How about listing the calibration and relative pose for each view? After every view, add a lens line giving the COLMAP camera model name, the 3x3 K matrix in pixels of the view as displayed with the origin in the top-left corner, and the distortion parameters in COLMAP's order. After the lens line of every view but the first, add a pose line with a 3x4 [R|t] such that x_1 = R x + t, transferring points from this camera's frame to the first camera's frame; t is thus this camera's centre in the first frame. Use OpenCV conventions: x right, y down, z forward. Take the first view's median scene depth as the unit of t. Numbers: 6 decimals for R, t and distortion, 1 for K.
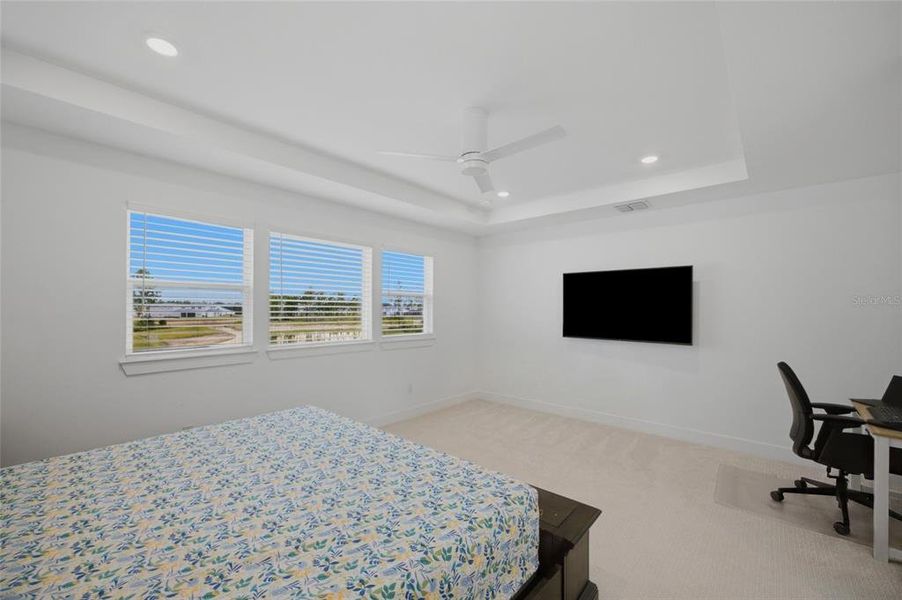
lens RADIAL K [[376.9, 0, 451.0], [0, 376.9, 300.0], [0, 0, 1]] dist [-0.000805, -0.000064]
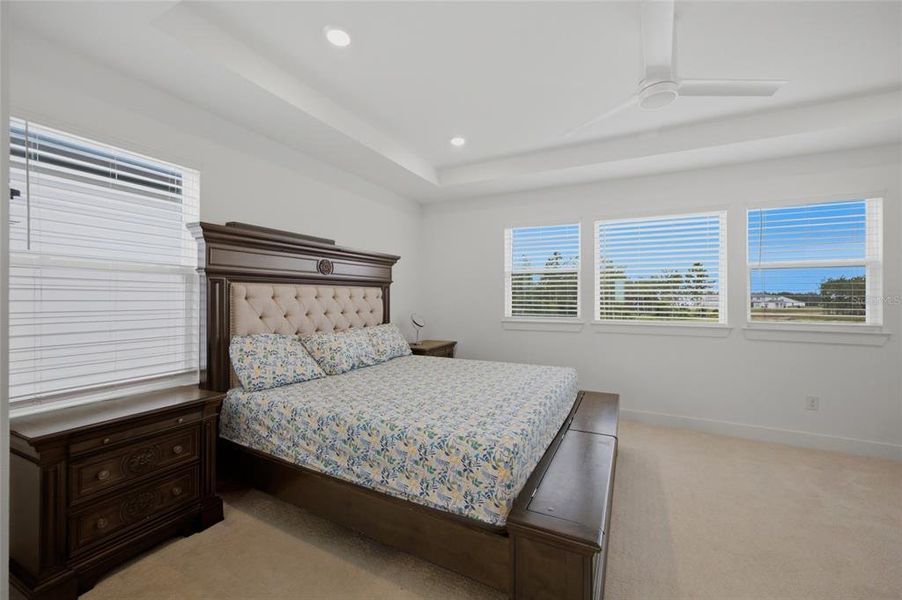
lens RADIAL K [[359.4, 0, 451.0], [0, 359.4, 300.0], [0, 0, 1]] dist [-0.000693, -0.000083]
pose [[0.238031, 0.000163, -0.971258, 0.340831], [0.021509, 0.999754, 0.005439, 0.030656], [0.971019, -0.022185, 0.237969, 0.200626]]
